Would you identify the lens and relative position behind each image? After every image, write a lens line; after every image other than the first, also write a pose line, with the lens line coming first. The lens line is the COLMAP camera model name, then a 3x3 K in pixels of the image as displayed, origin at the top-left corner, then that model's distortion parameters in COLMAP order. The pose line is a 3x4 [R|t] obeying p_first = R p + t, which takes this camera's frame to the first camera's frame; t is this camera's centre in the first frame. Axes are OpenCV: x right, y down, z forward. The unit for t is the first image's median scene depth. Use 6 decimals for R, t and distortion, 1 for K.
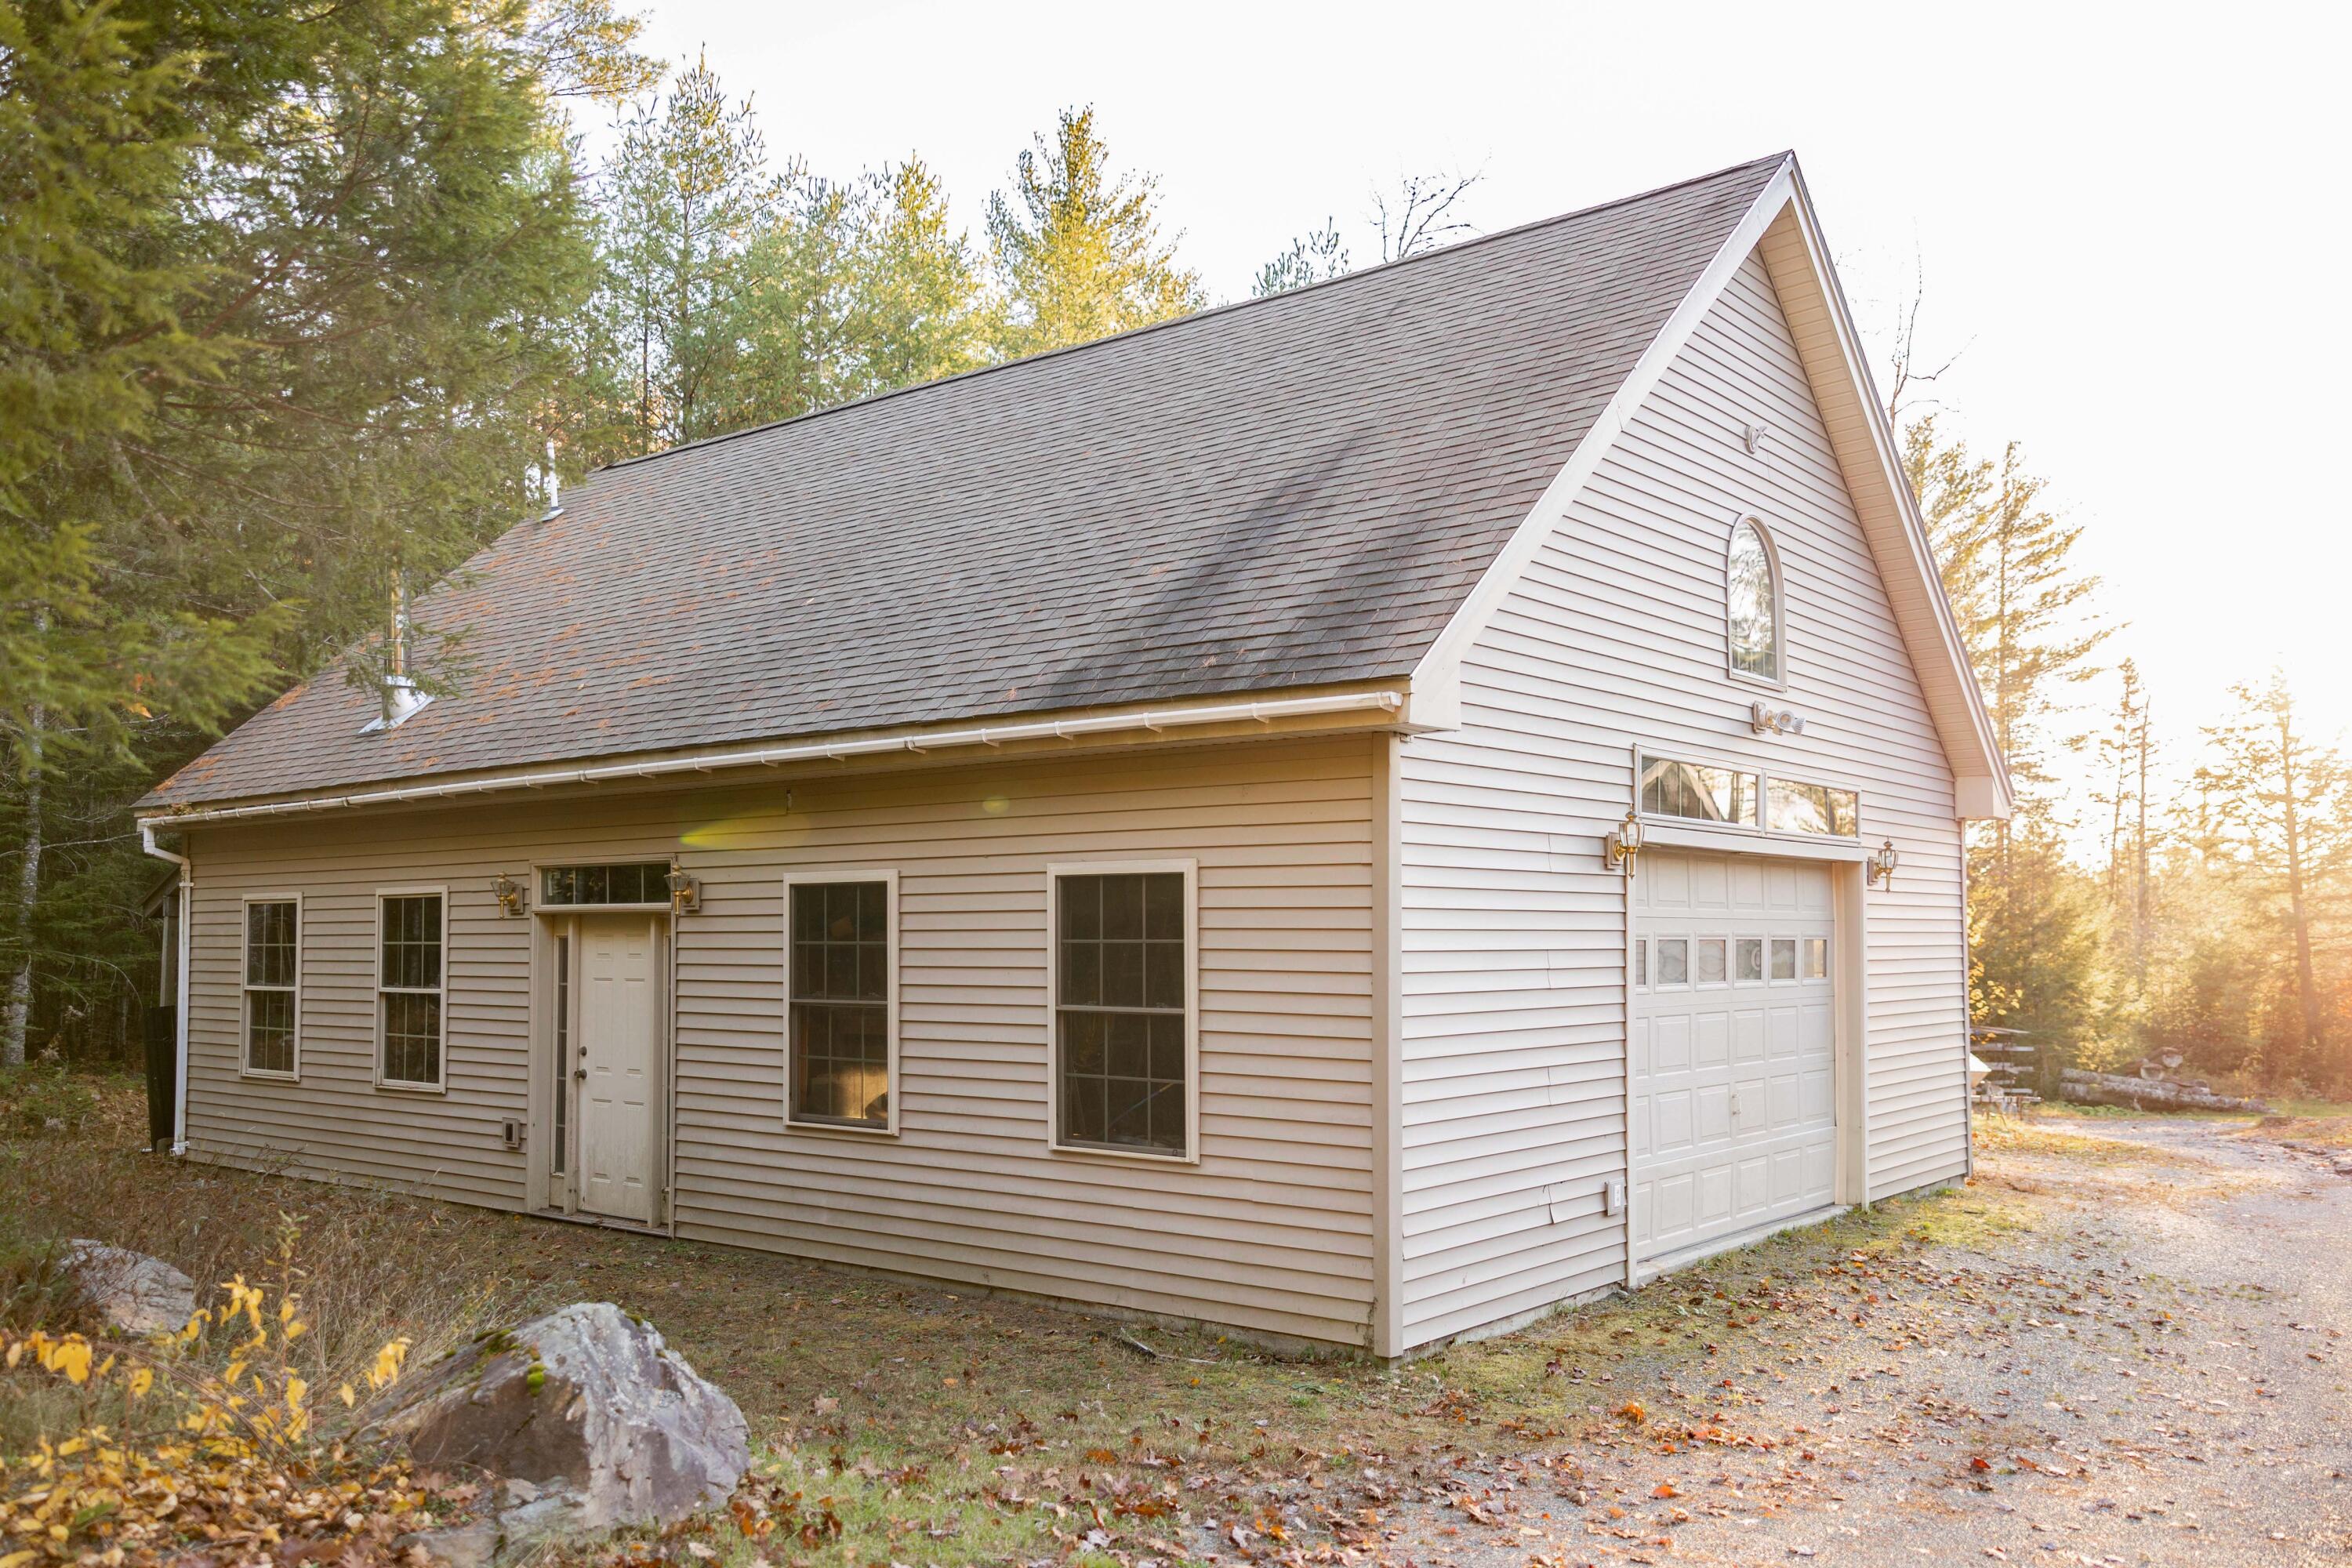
lens RADIAL K [[1904.3, 0, 1195.0], [0, 1904.3, 822.1], [0, 0, 1]] dist [0.009860, 0.002539]
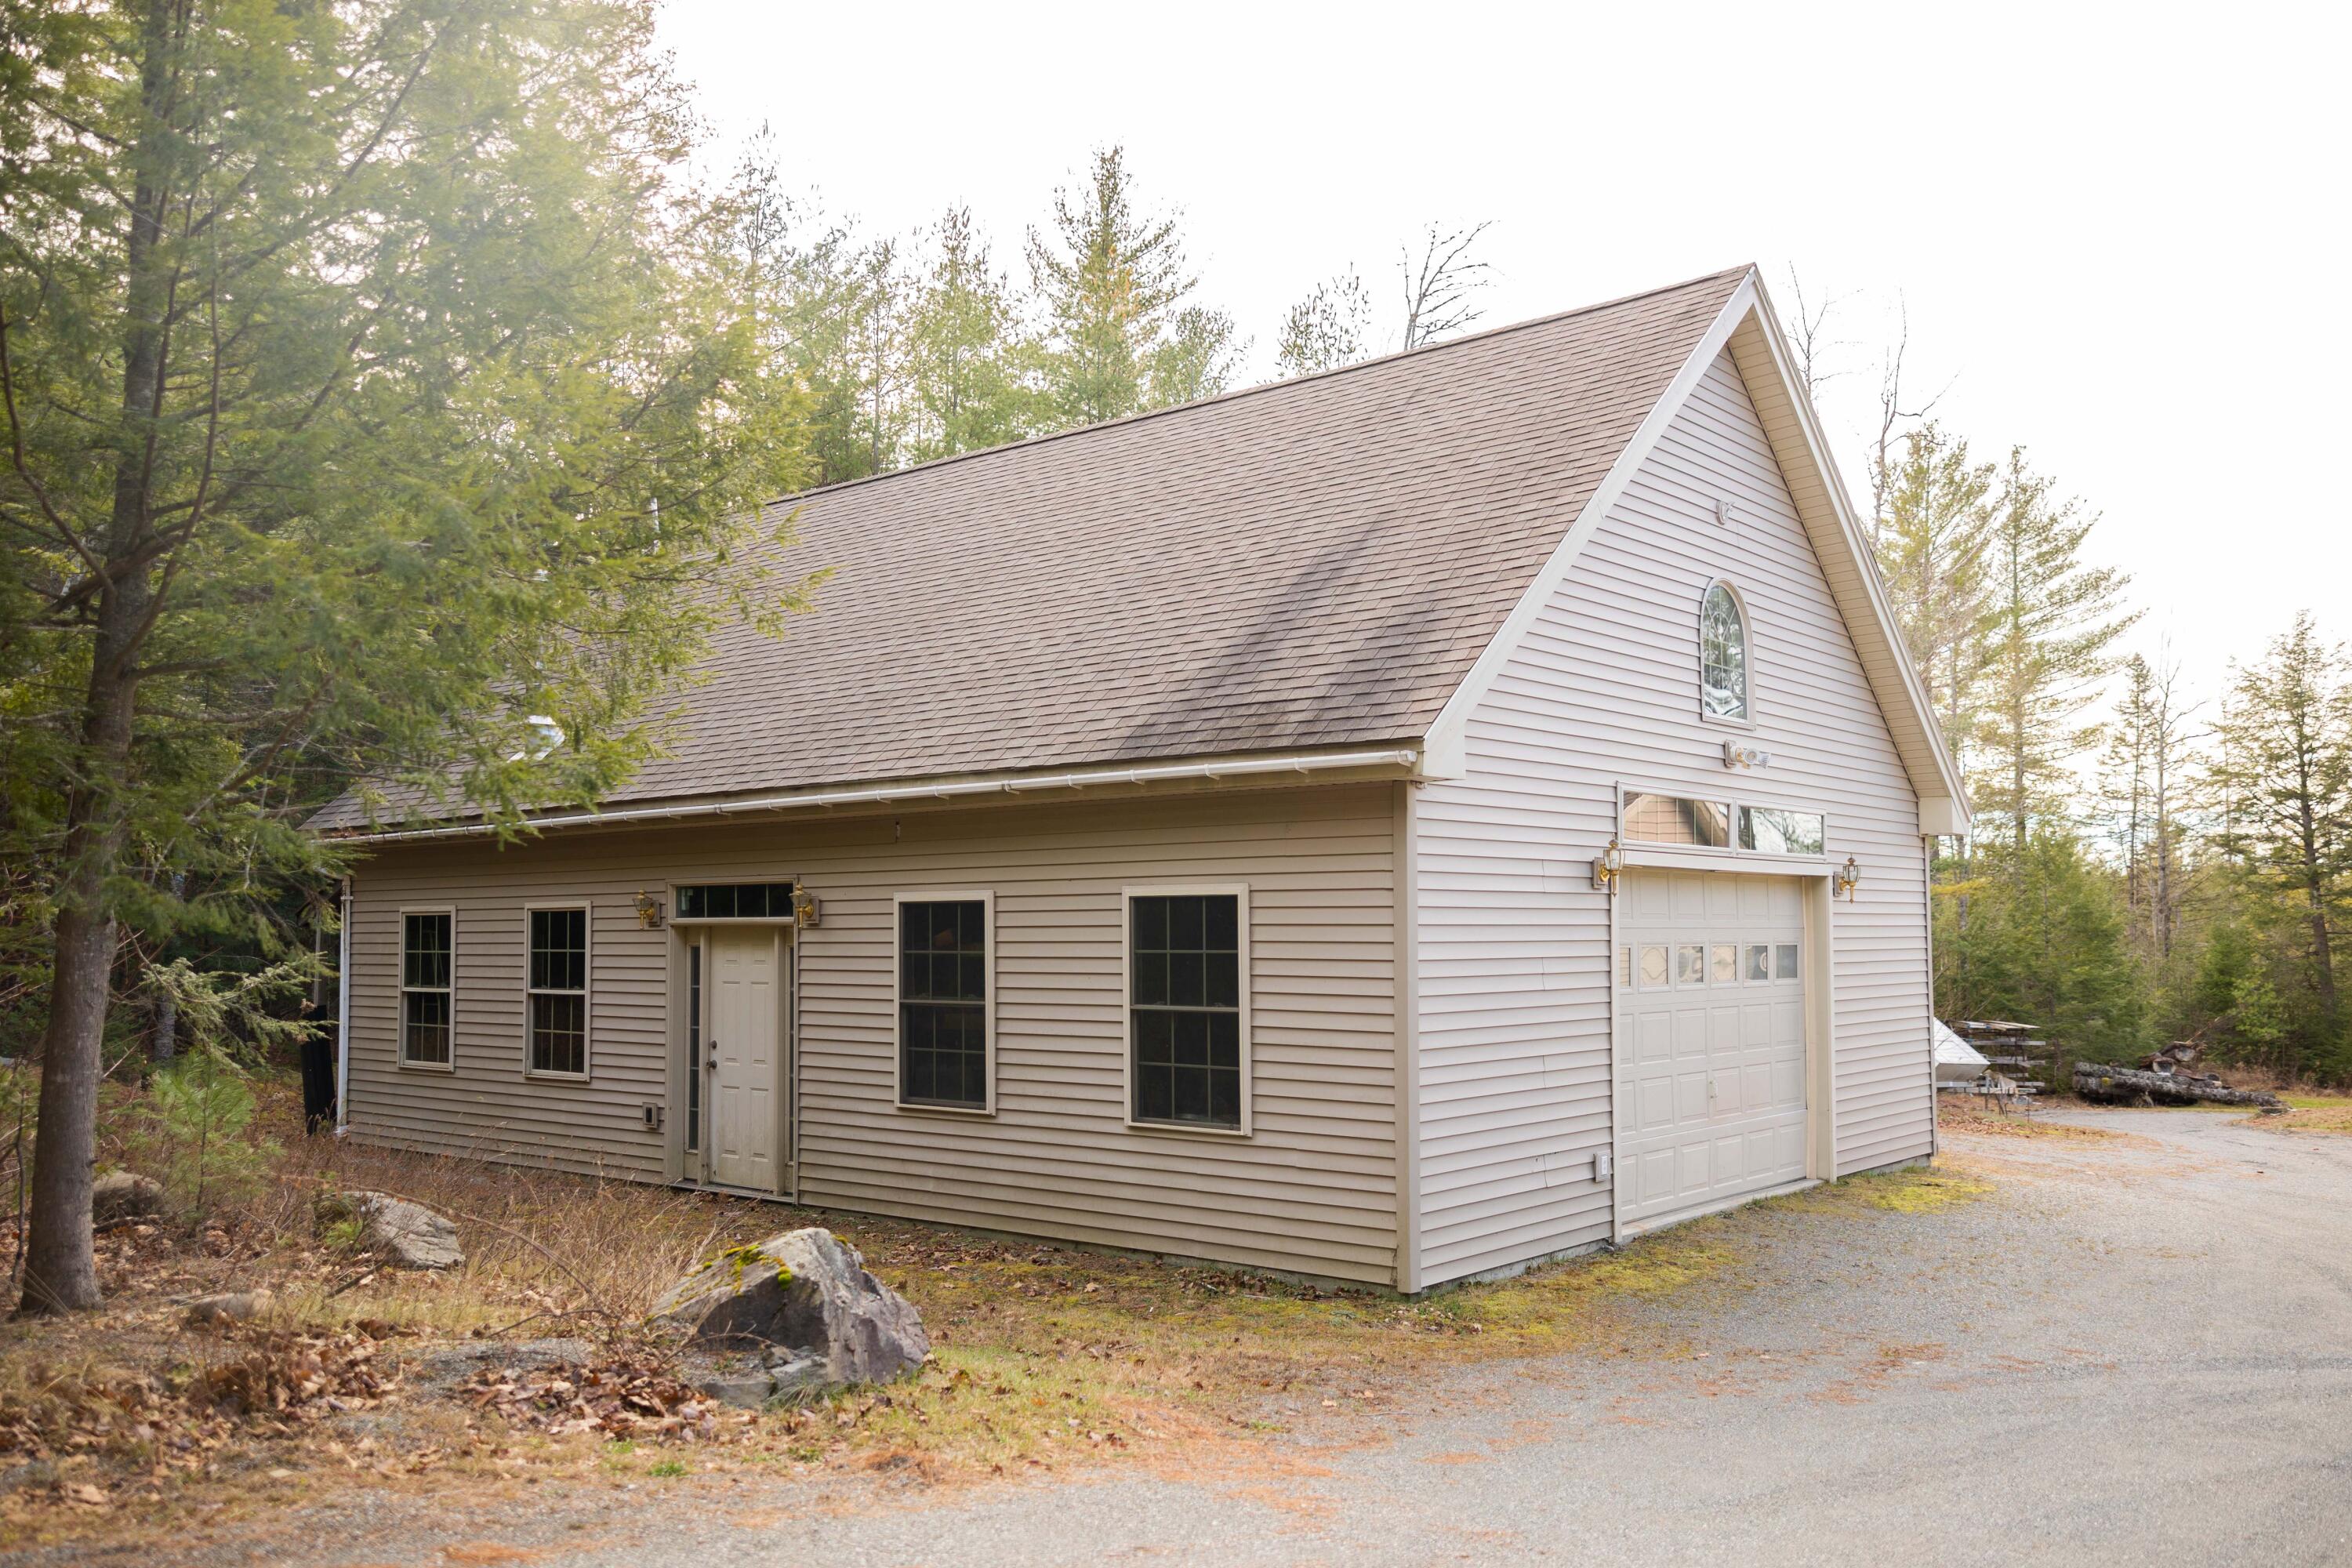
lens RADIAL K [[1874.4, 0, 1176.0], [0, 1874.4, 784.0], [0, 0, 1]] dist [-0.006301, 0.002298]
pose [[0.999647, -0.004873, -0.026129, -0.010900], [0.004345, 0.999786, -0.020240, -0.015969], [0.026222, 0.020120, 0.999454, -0.152685]]
